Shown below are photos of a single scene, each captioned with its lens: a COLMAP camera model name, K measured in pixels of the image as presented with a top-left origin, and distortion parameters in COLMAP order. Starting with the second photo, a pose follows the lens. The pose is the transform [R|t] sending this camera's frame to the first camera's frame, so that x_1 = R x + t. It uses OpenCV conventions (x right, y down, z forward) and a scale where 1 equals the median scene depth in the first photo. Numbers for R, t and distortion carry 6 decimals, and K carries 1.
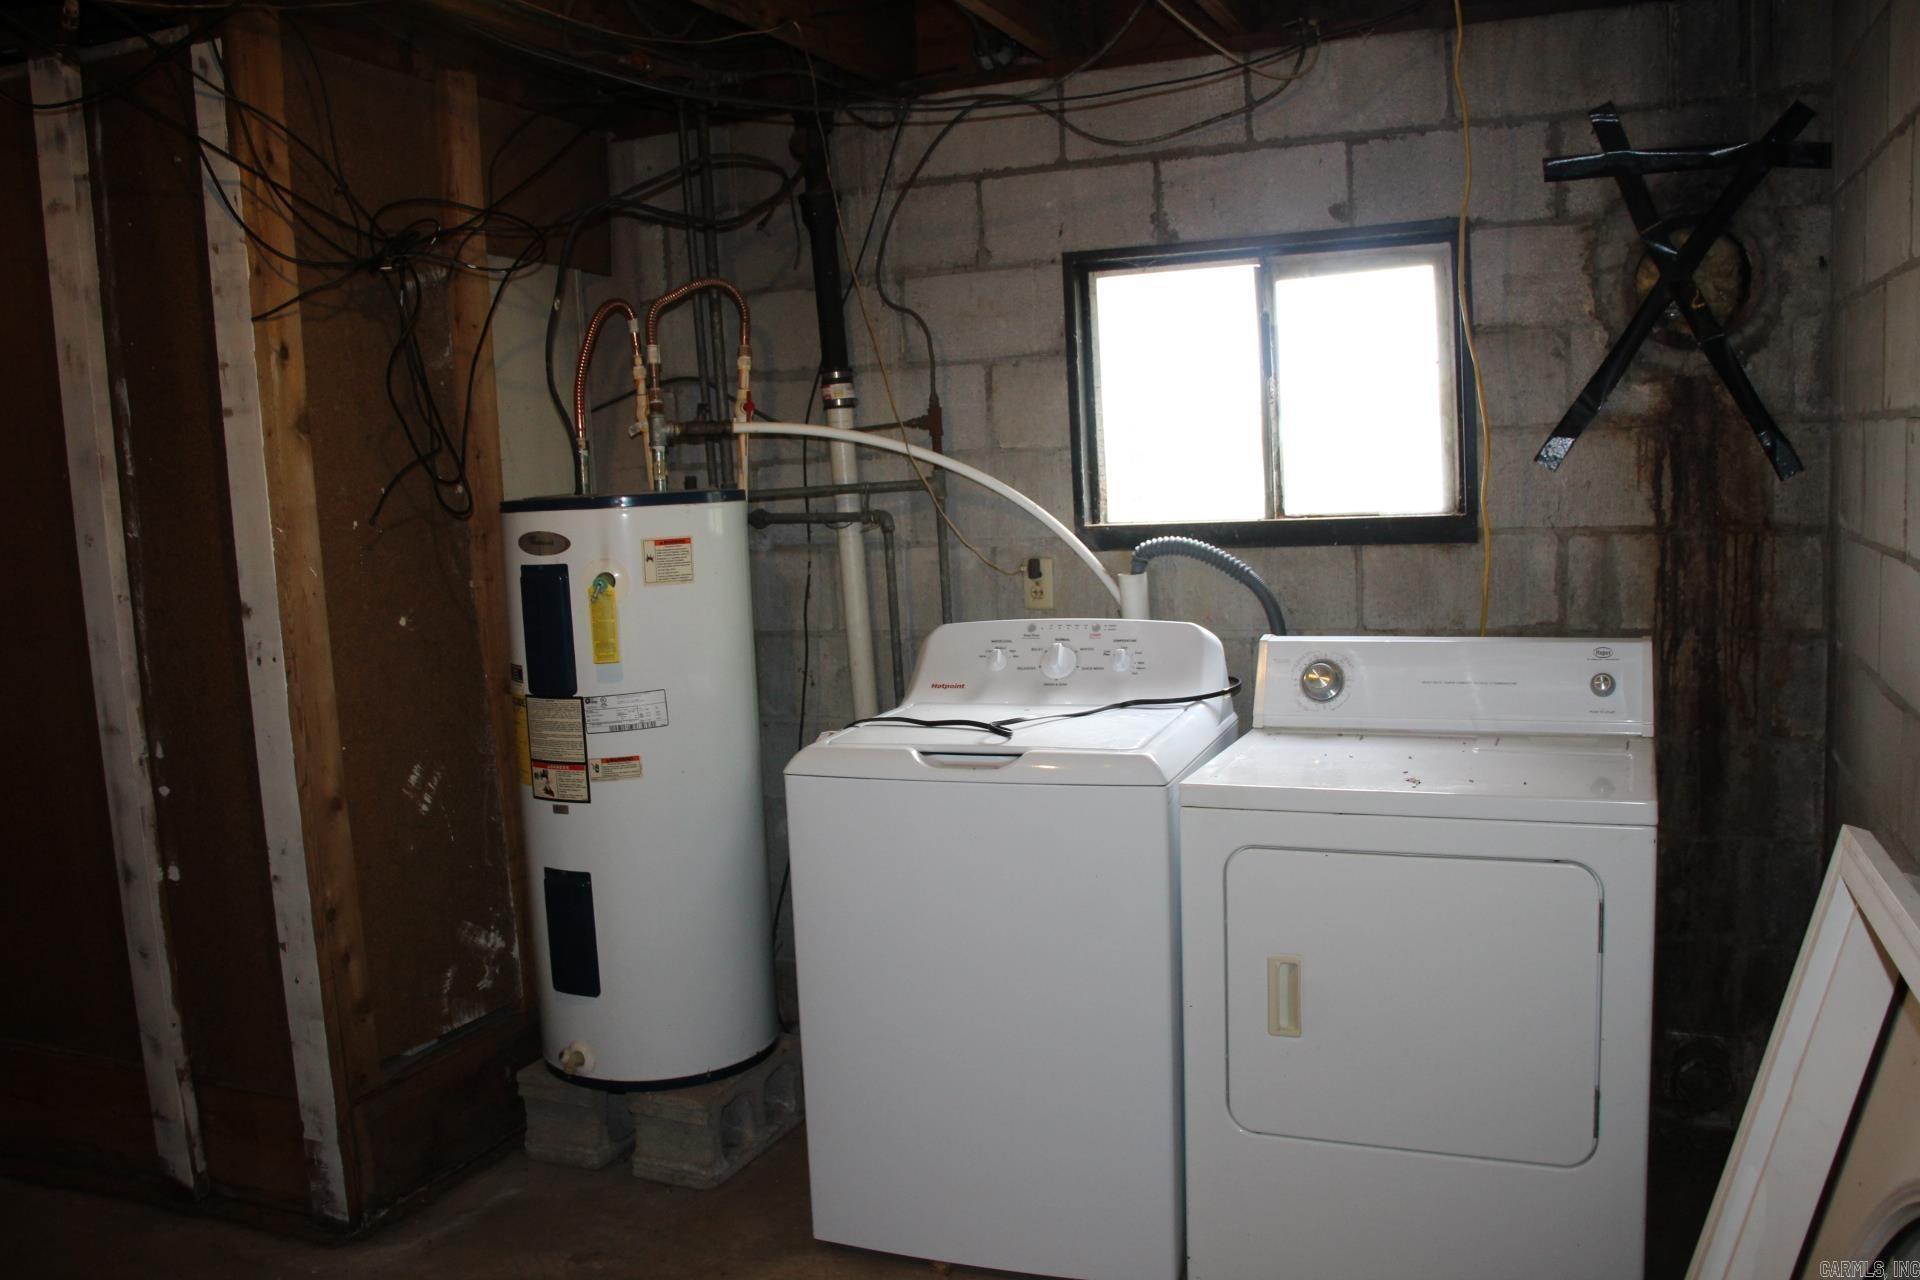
lens RADIAL K [[1589.5, 0, 970.5], [0, 1589.5, 639.1], [0, 0, 1]] dist [-0.169576, 0.146514]
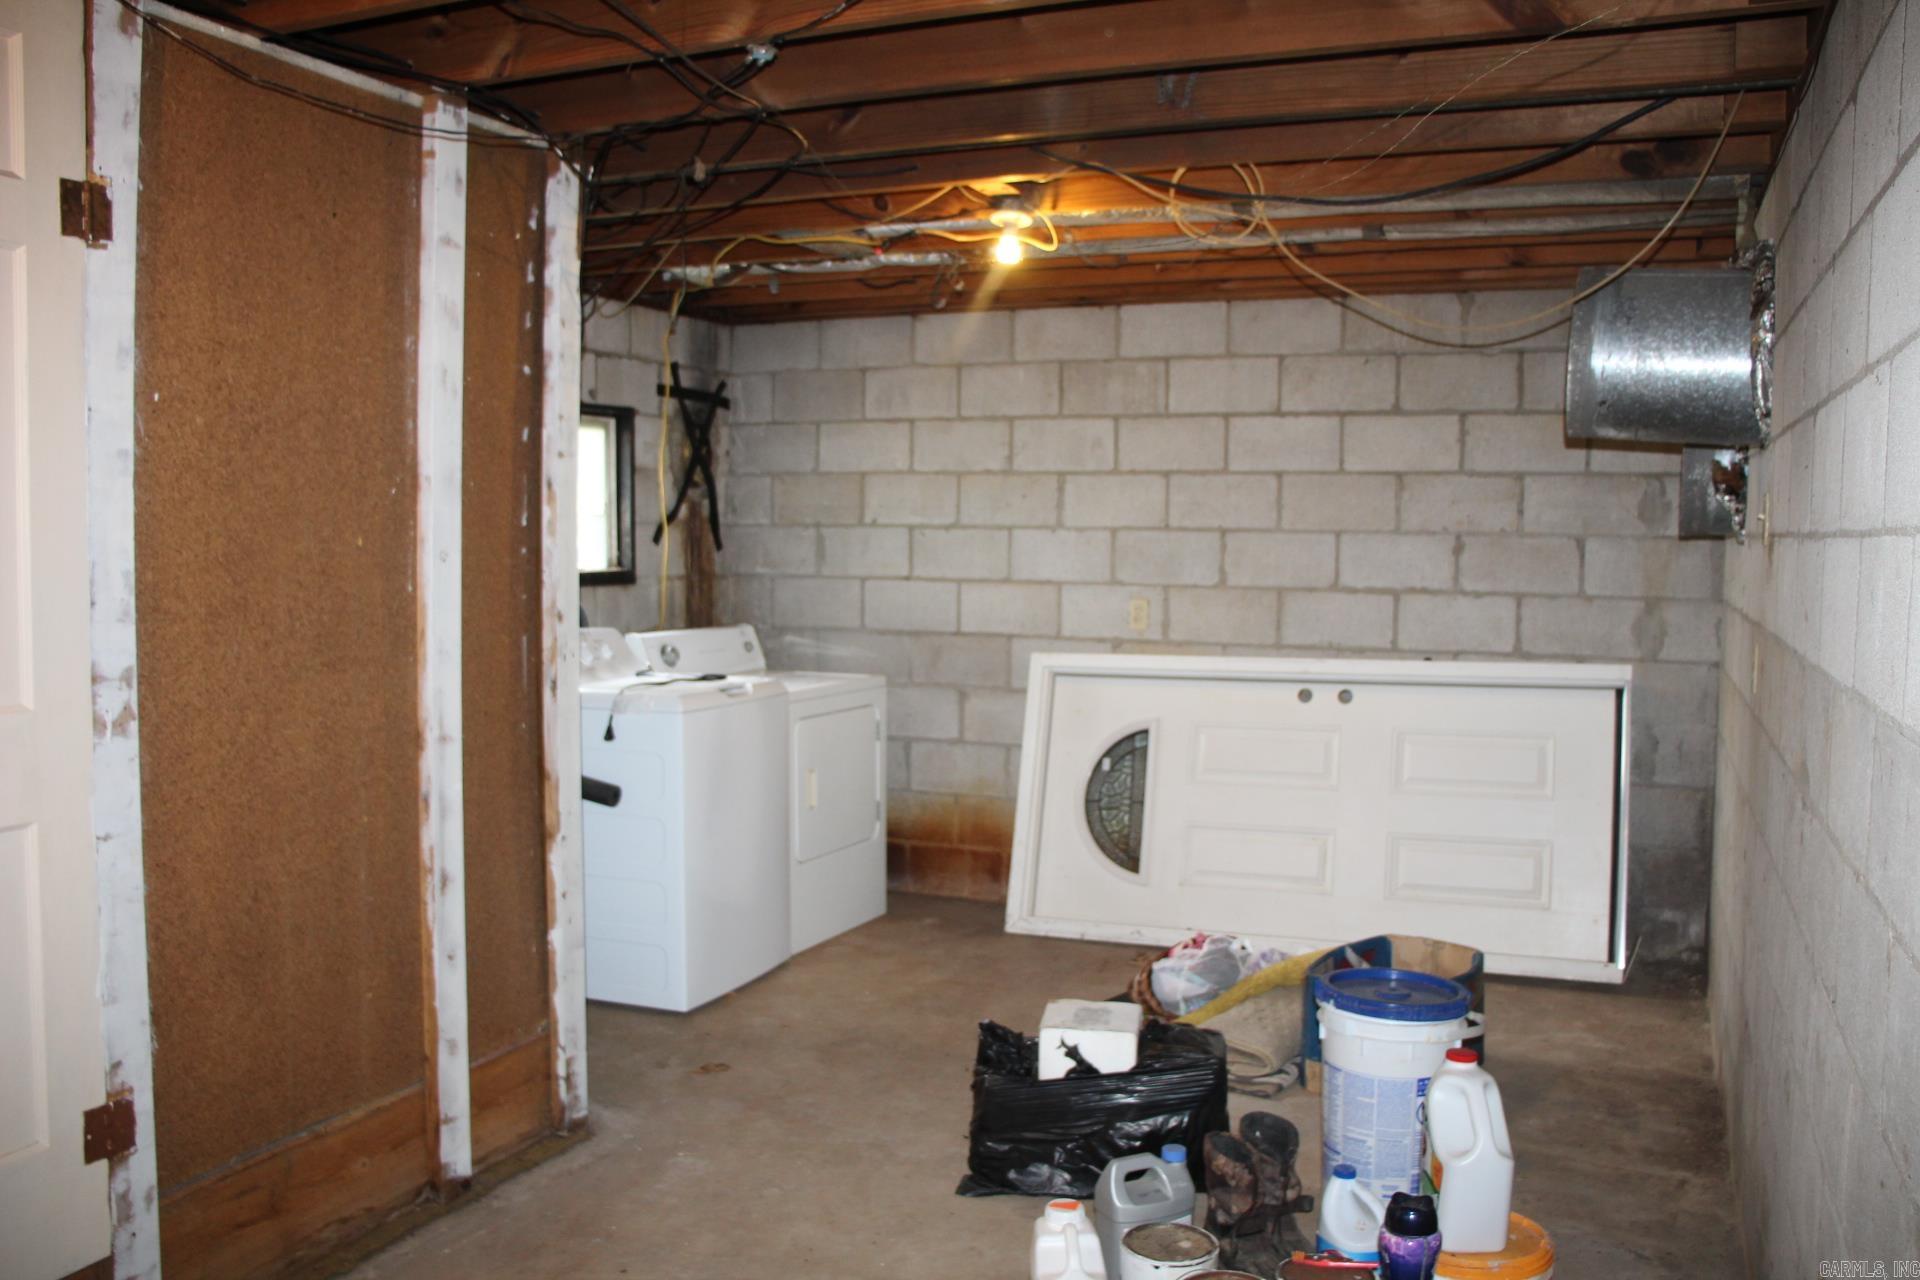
lens RADIAL K [[1589.5, 0, 967.6], [0, 1589.5, 641.4], [0, 0, 1]] dist [-0.169576, 0.146514]
pose [[0.017044, -0.021494, 0.999624, -1.598394], [0.101072, 0.994685, 0.019665, 0.008264], [-0.994733, 0.100699, 0.019126, 0.613198]]
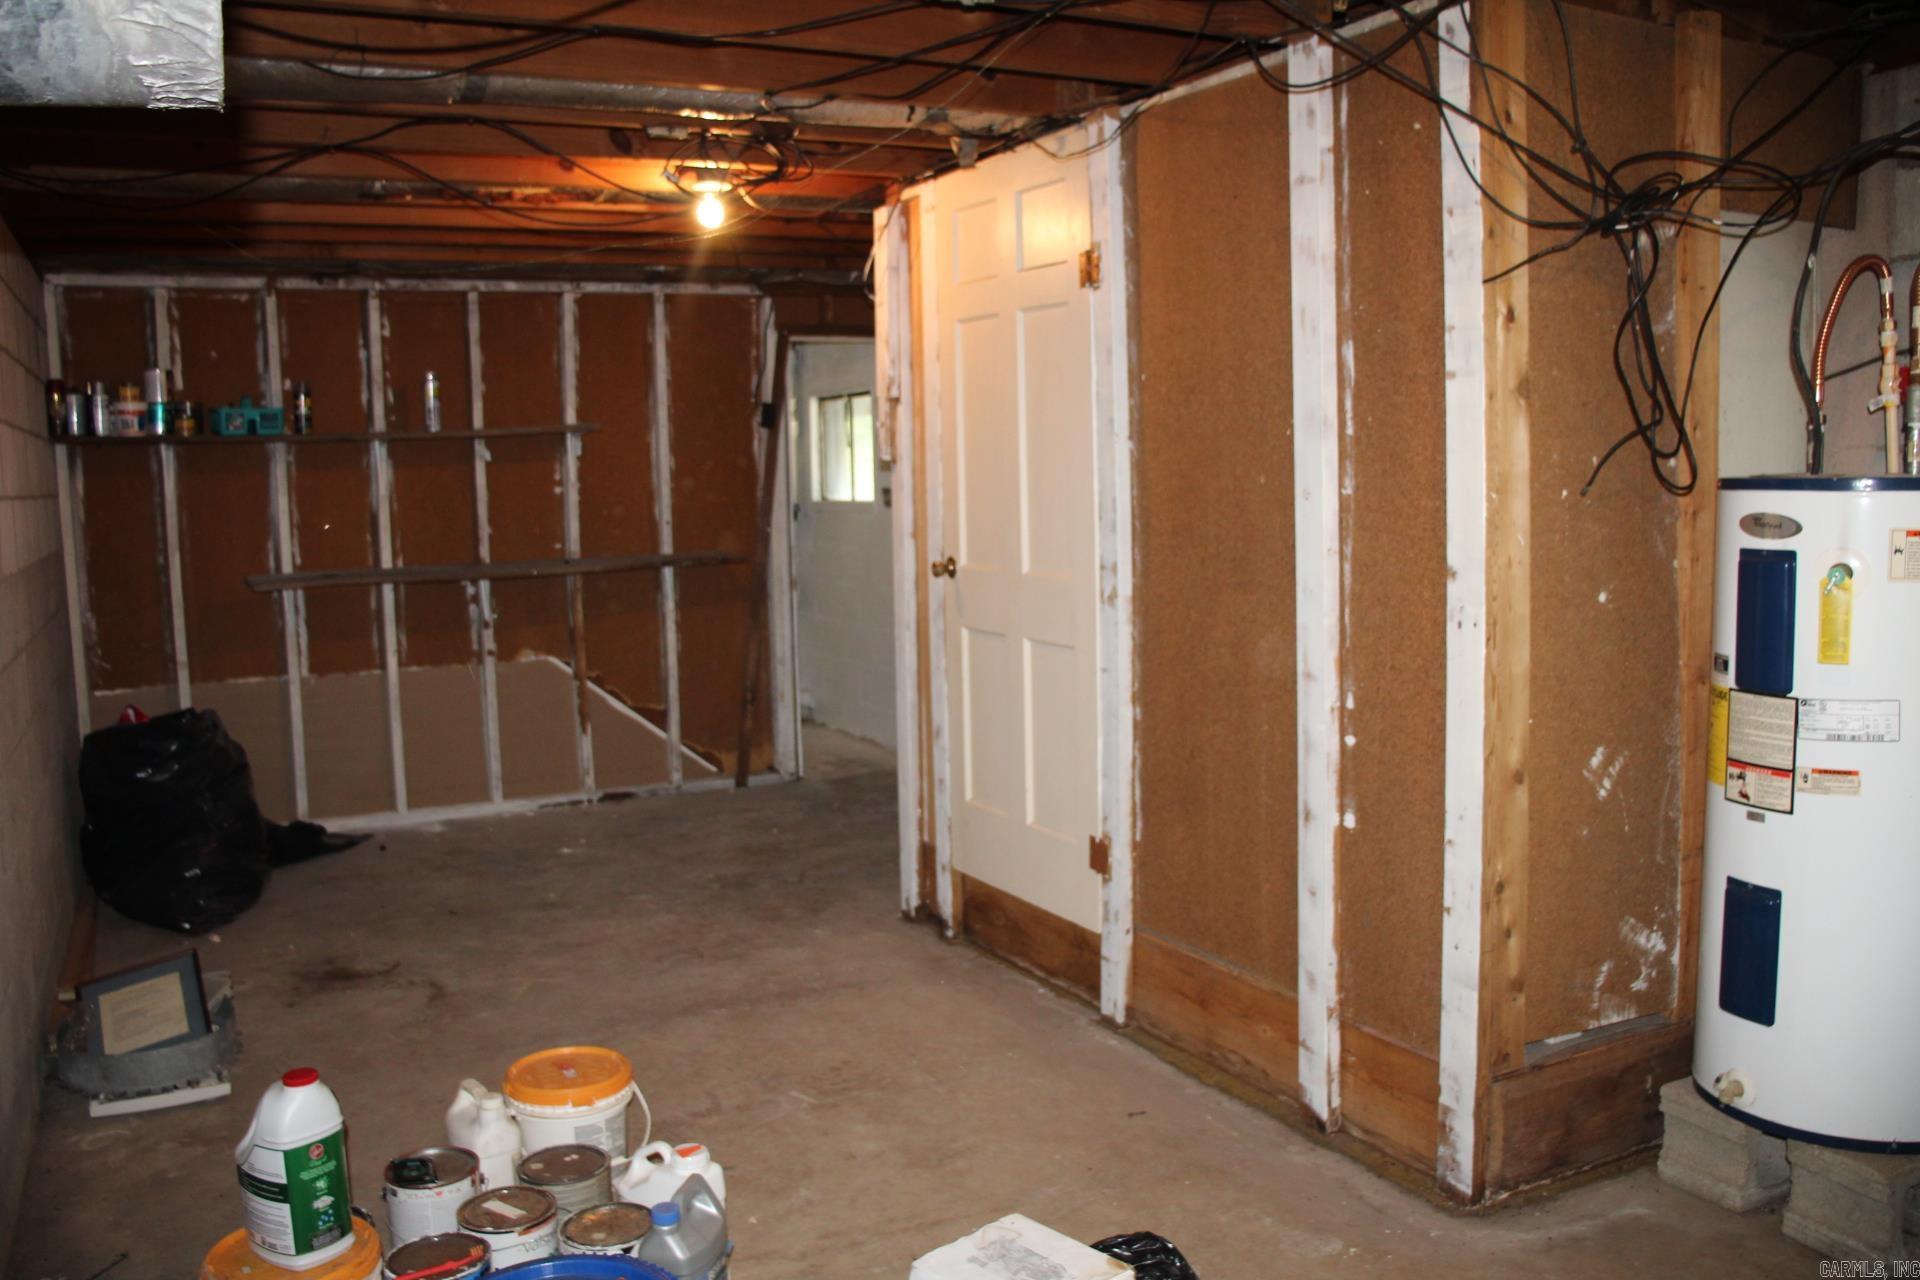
lens RADIAL K [[1589.5, 0, 959.2], [0, 1589.5, 641.1], [0, 0, 1]] dist [-0.169576, 0.146514]
pose [[0.764442, 0.099885, -0.636908, -0.058514], [-0.085590, 0.994904, 0.053301, -0.001450], [0.638986, 0.013768, 0.769095, 0.013715]]
